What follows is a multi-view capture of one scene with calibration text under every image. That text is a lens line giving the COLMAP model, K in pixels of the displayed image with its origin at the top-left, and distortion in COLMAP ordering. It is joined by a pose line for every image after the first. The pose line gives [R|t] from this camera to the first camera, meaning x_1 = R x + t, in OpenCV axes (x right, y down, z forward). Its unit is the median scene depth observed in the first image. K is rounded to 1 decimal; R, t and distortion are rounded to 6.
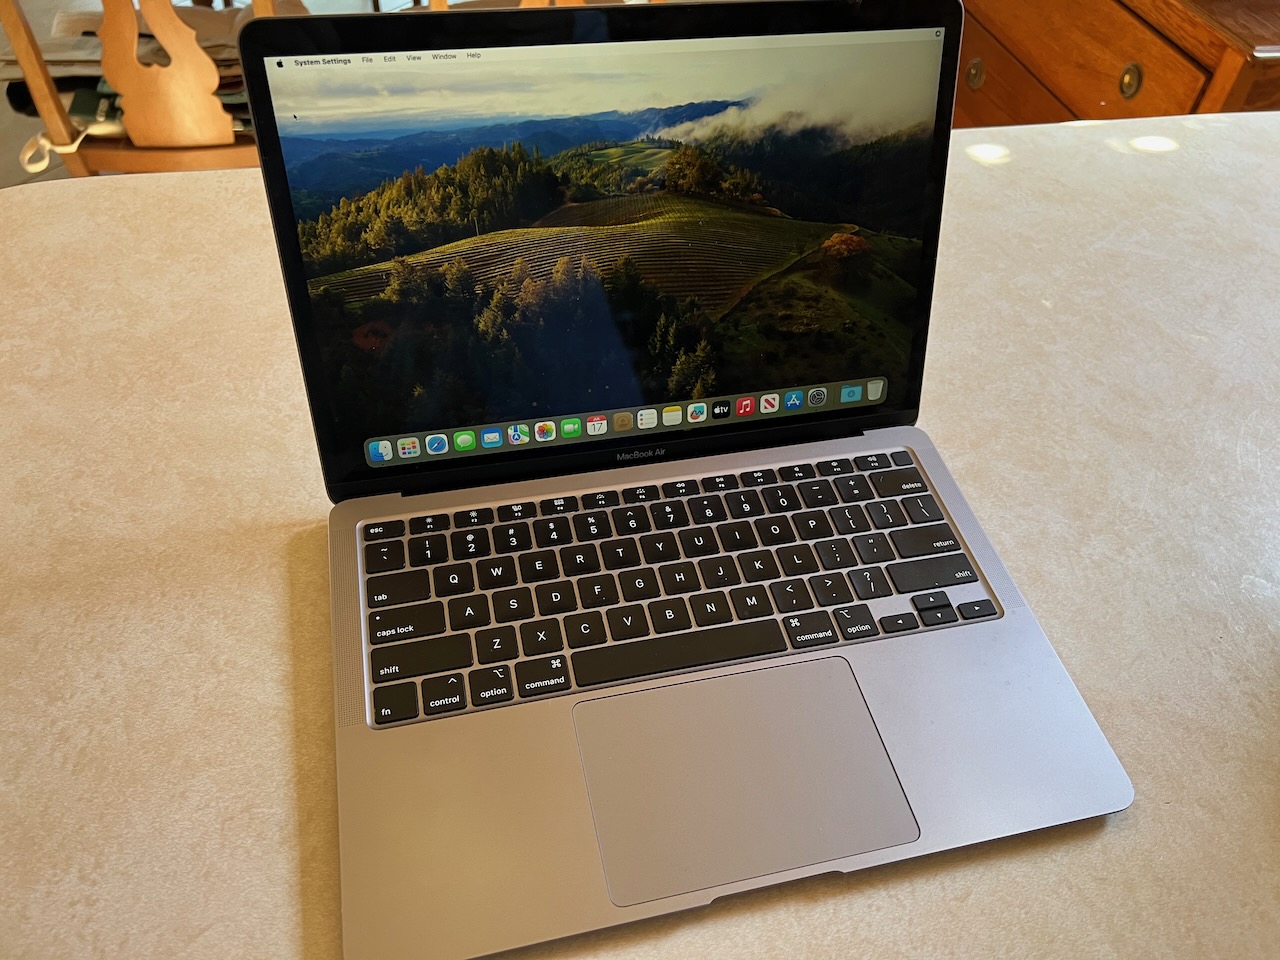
lens RADIAL K [[973.0, 0, 646.4], [0, 973.0, 473.6], [0, 0, 1]] dist [0.028415, -0.055724]
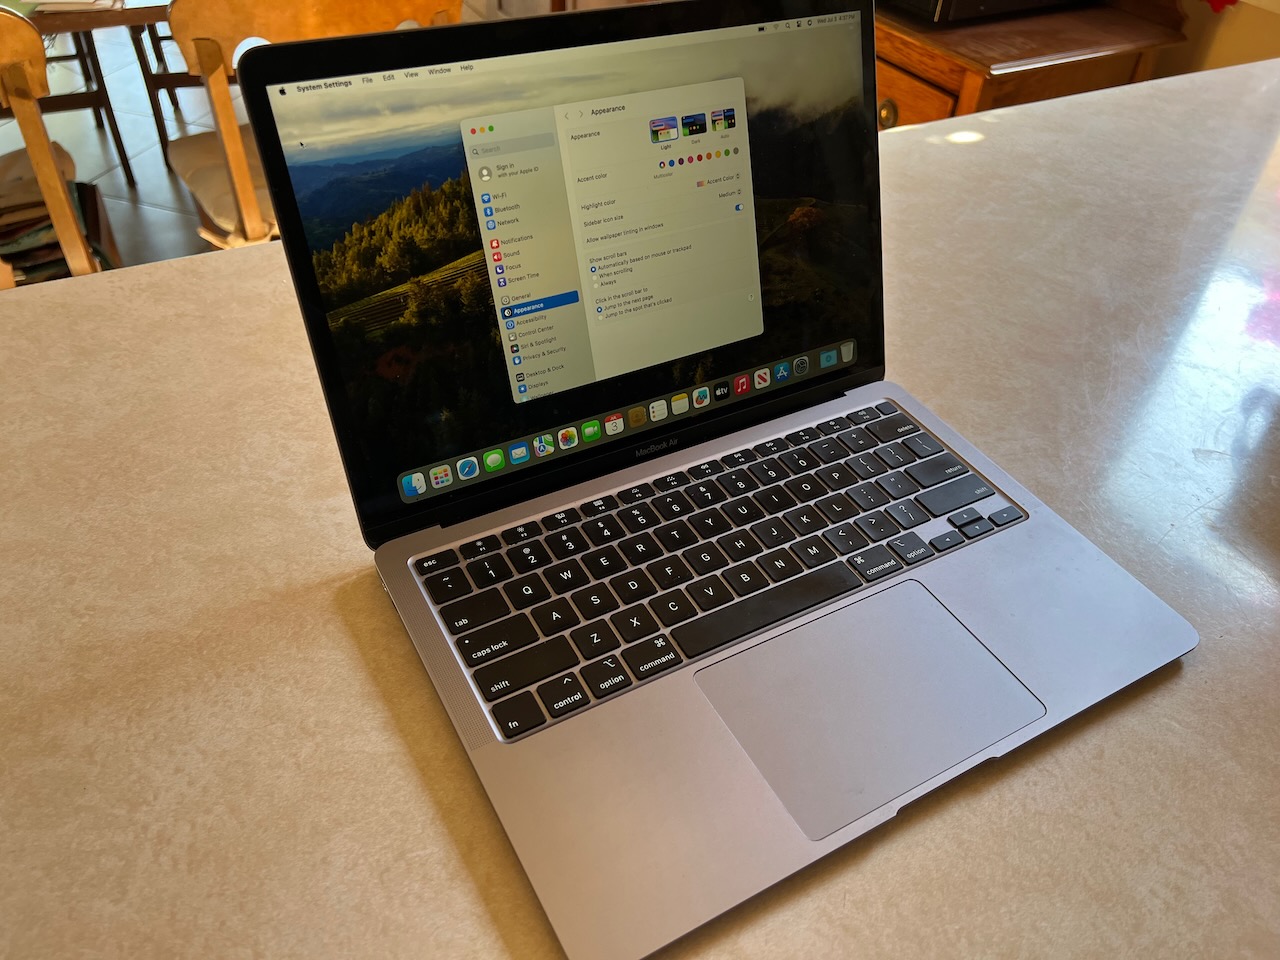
lens RADIAL K [[973.0, 0, 648.4], [0, 973.0, 479.3], [0, 0, 1]] dist [0.028415, -0.055724]
pose [[0.959816, -0.192733, 0.203977, -0.251141], [0.210947, 0.974881, -0.071475, 0.092071], [-0.185078, 0.111631, 0.976363, 0.013004]]
